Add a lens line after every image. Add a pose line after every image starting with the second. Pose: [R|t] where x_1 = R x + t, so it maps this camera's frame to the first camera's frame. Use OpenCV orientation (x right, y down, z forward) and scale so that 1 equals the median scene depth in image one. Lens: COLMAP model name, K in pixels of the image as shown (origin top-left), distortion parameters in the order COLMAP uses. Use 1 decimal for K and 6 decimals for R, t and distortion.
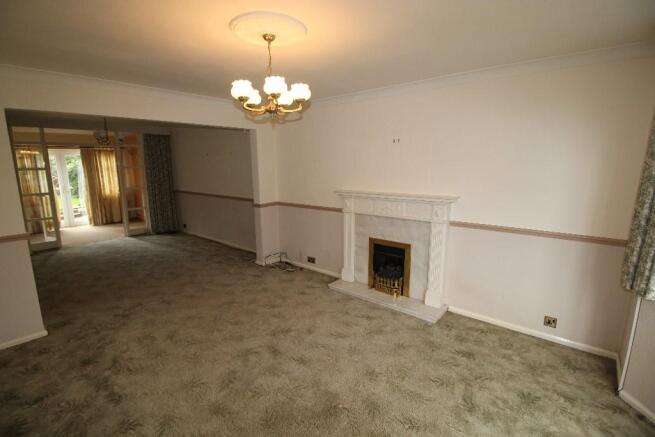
lens RADIAL K [[303.6, 0, 321.7], [0, 303.6, 219.7], [0, 0, 1]] dist [-0.019216, -0.000886]
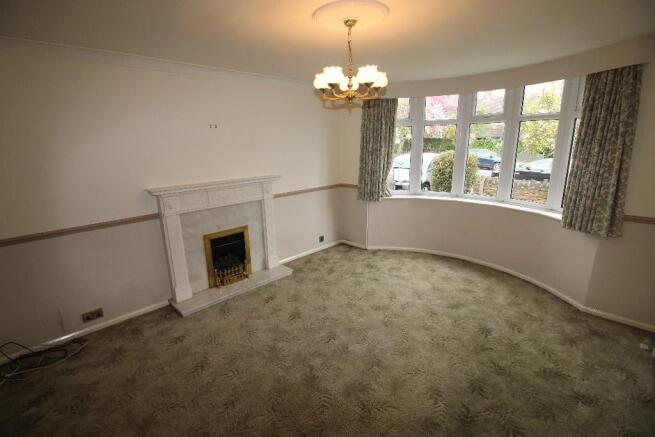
lens RADIAL K [[303.6, 0, 321.8], [0, 303.6, 218.8], [0, 0, 1]] dist [-0.019216, -0.000886]
pose [[0.073460, -0.228729, 0.970714, -0.767752], [0.208416, 0.955374, 0.209342, -0.116994], [-0.975278, 0.186934, 0.117853, 0.644448]]
